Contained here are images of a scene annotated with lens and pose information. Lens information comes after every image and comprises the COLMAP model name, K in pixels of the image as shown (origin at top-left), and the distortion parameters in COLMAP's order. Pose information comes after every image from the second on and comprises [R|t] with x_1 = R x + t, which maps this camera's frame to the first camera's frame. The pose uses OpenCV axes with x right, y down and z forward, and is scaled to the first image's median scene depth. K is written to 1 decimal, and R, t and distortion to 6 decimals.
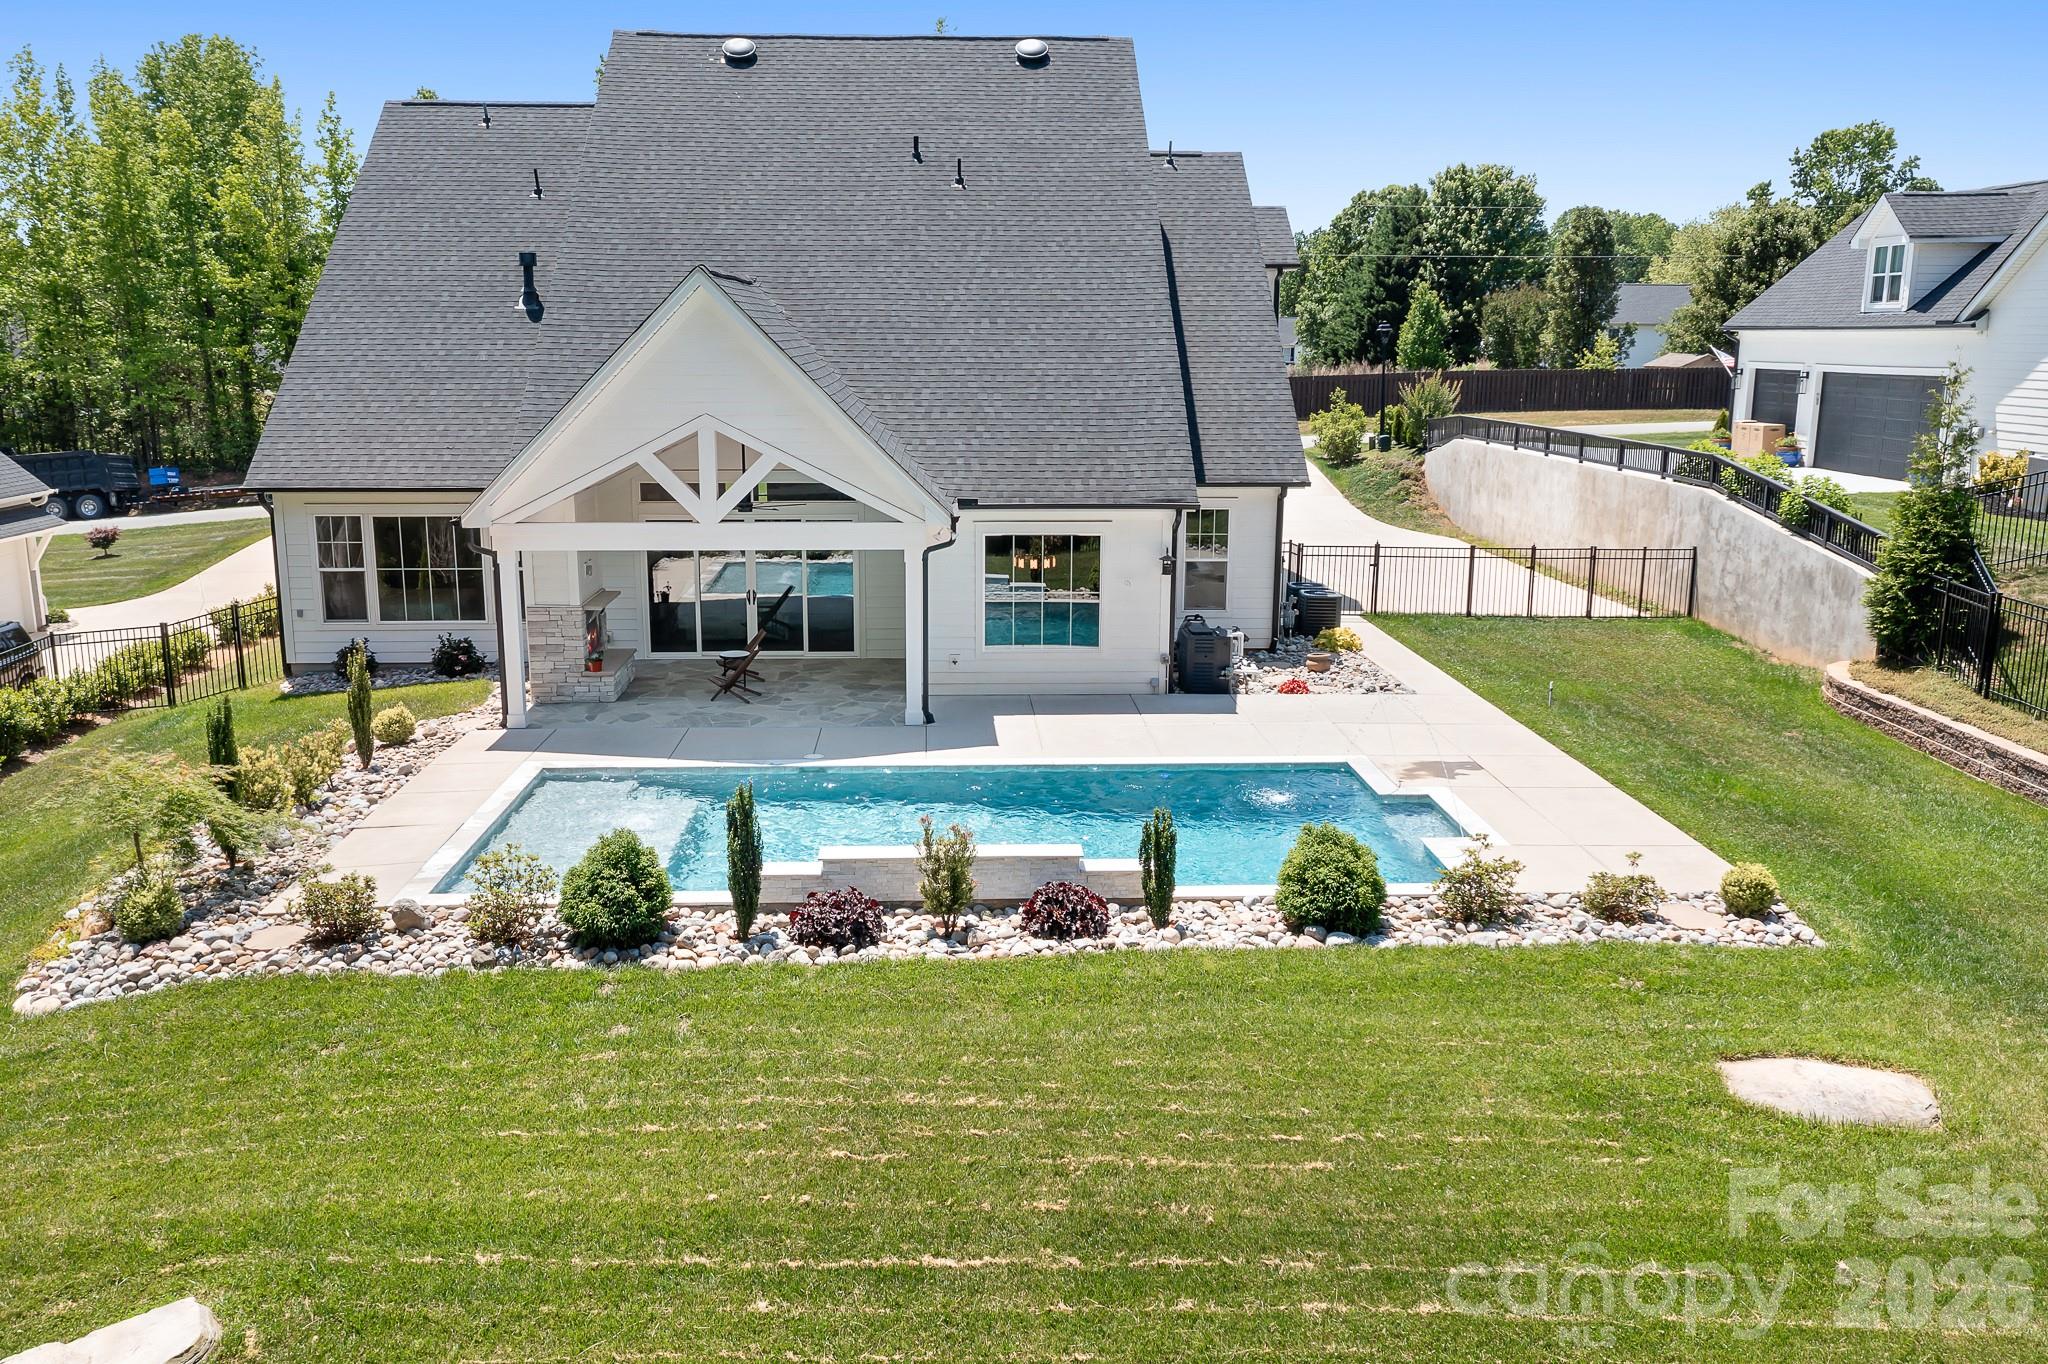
lens RADIAL K [[1638.5, 0, 1020.6], [0, 1638.5, 688.3], [0, 0, 1]] dist [-0.011157, -0.003780]
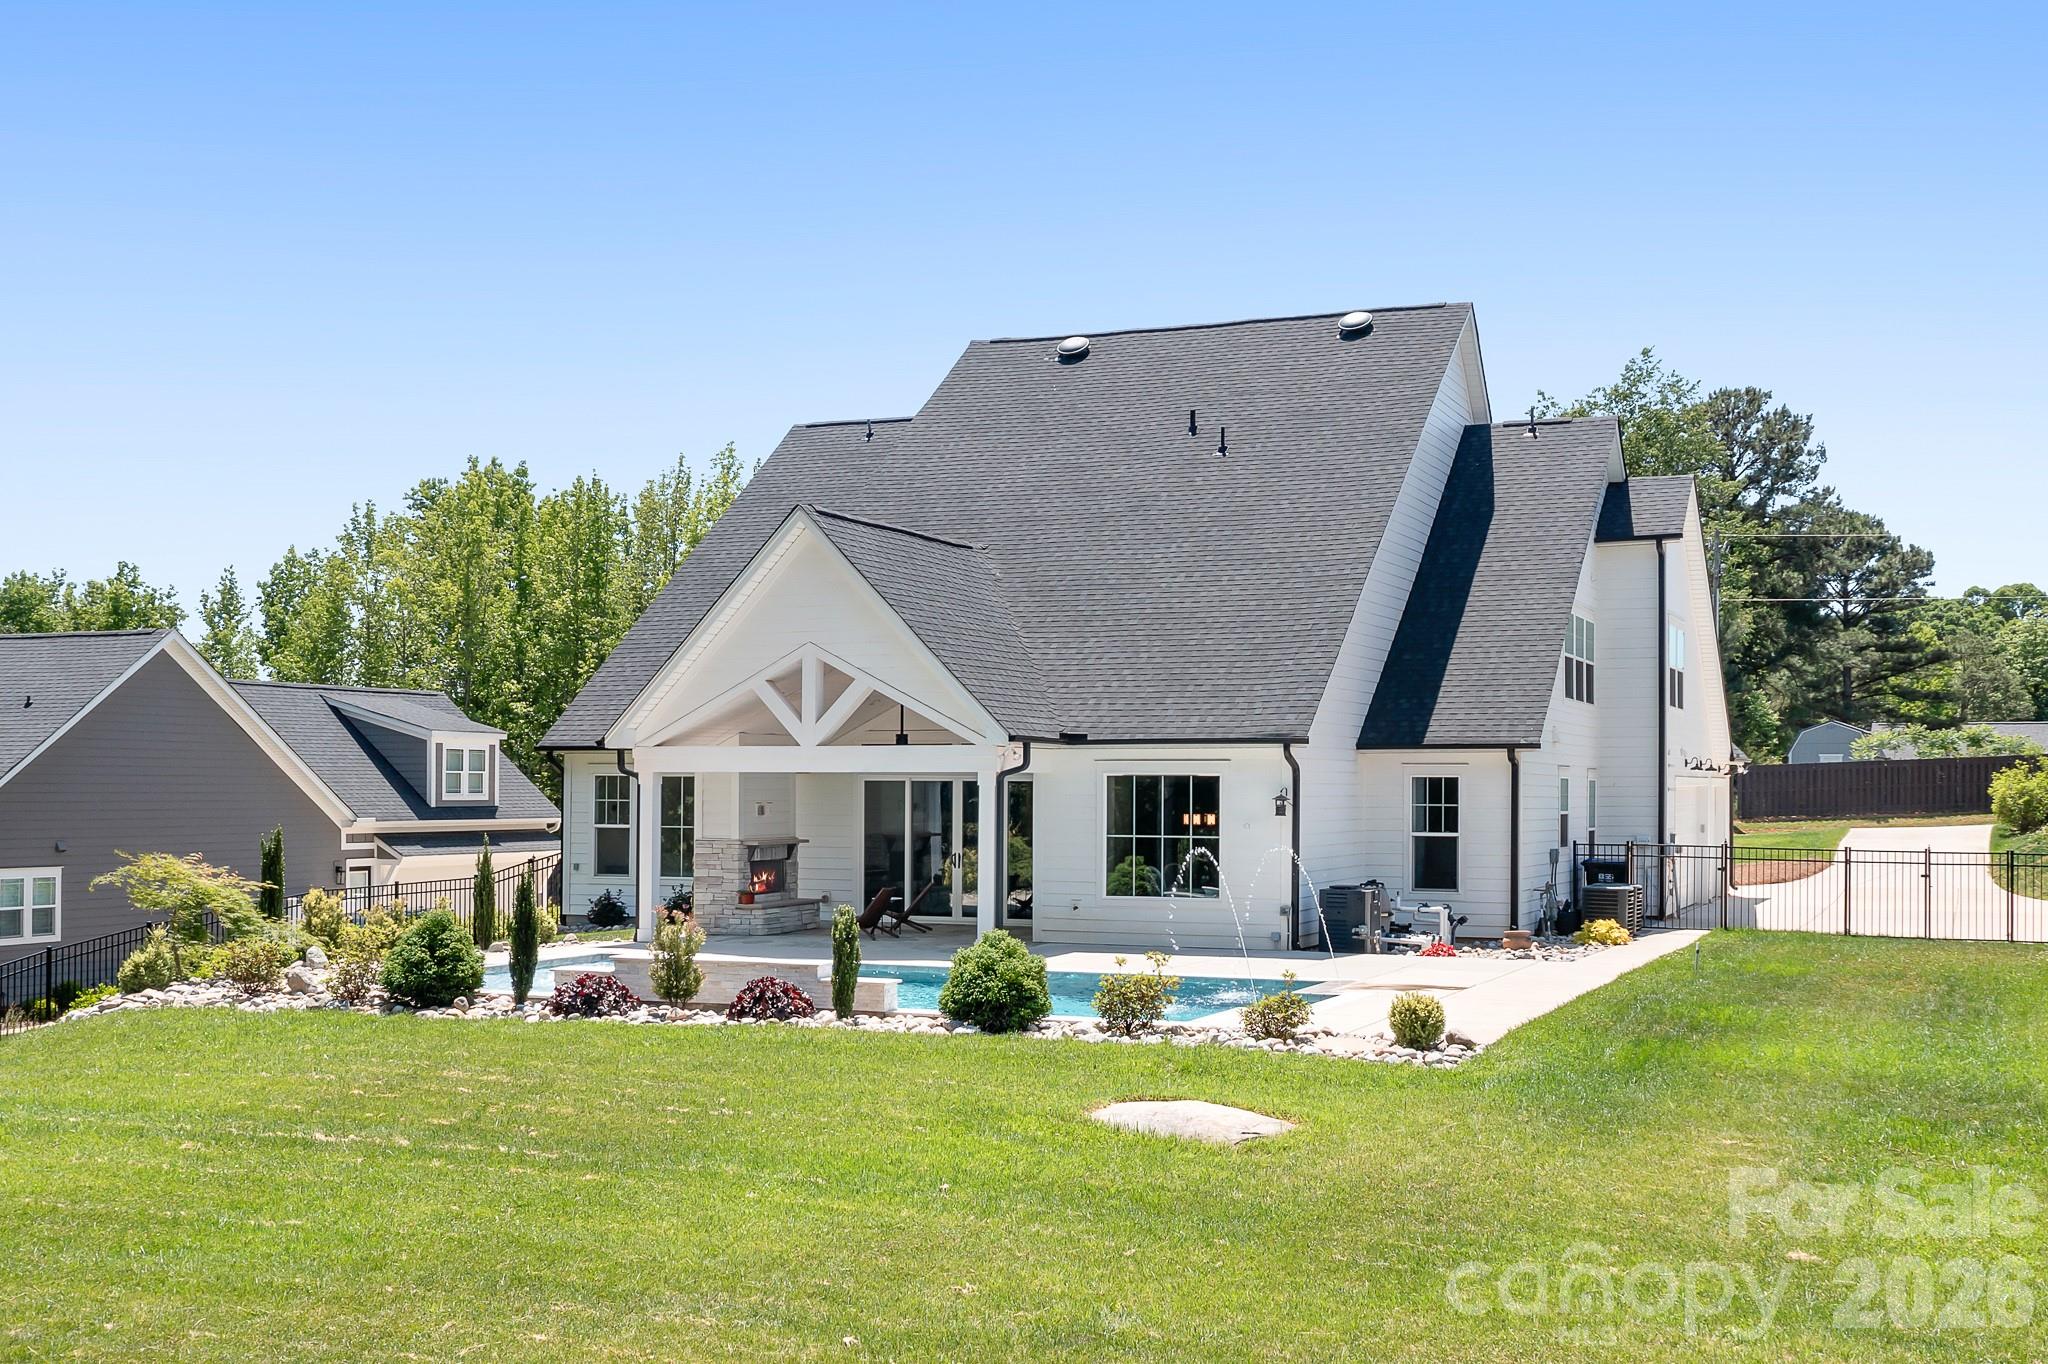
lens RADIAL K [[2114.8, 0, 1179.8], [0, 2114.8, 787.8], [0, 0, 1]] dist [-0.019165, -0.007963]
pose [[0.916332, -0.000989, -0.400419, 0.472763], [-0.084991, 0.976731, -0.196910, 0.142272], [0.391296, 0.214467, 0.894925, -0.086462]]
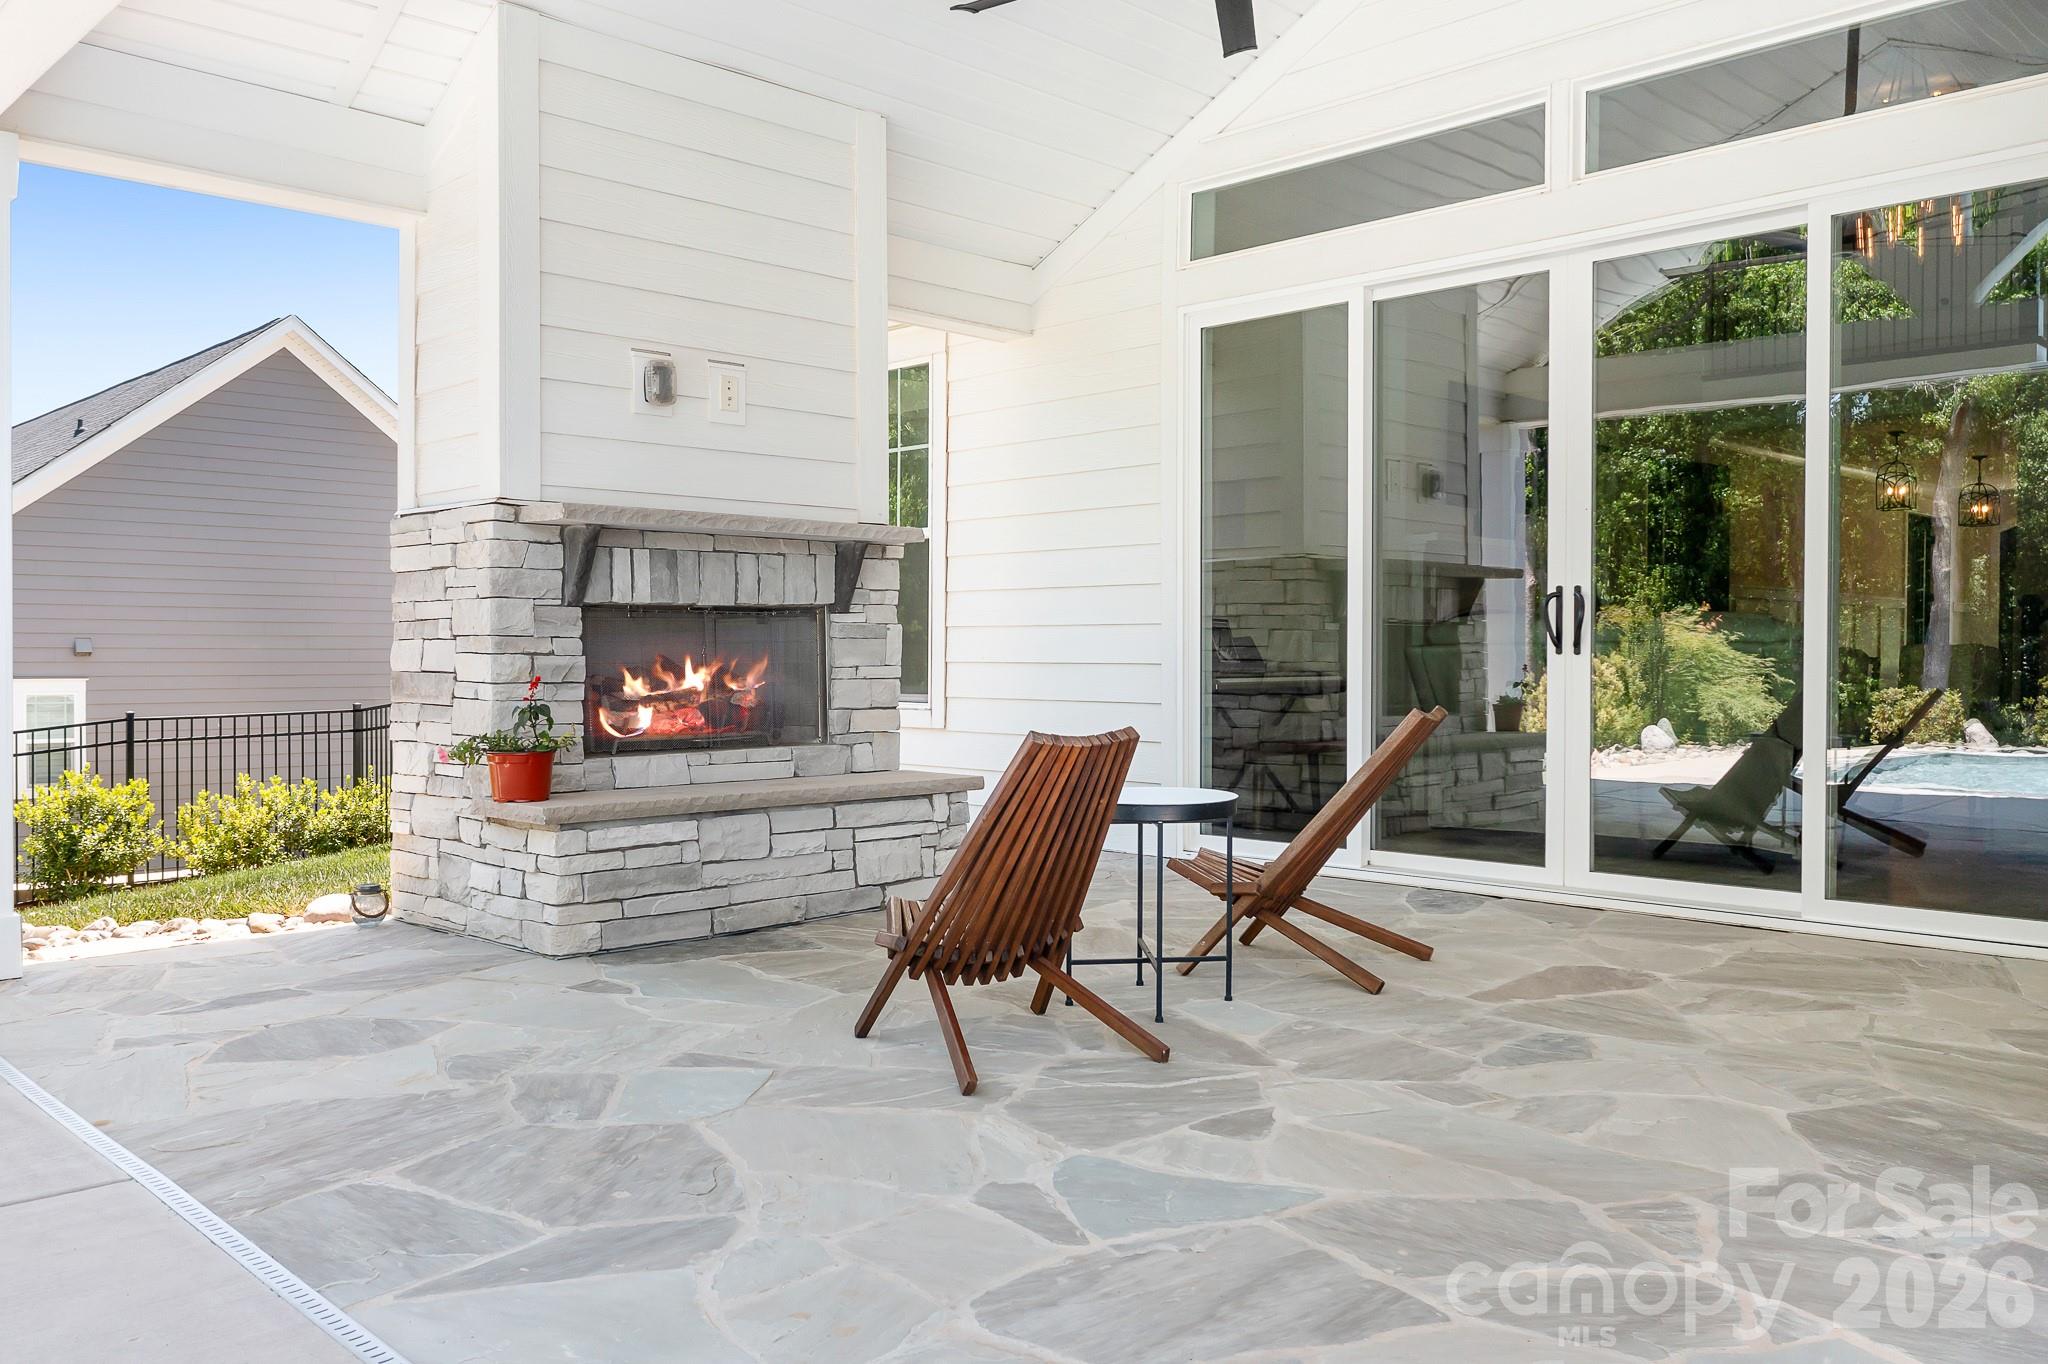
lens RADIAL K [[1628.2, 0, 1016.2], [0, 1628.2, 683.2], [0, 0, 1]] dist [-0.009528, 0.000979]
pose [[0.663290, 0.009965, -0.748296, -0.050959], [-0.158387, 0.979129, -0.127355, -0.007803], [0.731410, 0.202993, 0.651025, 0.824703]]
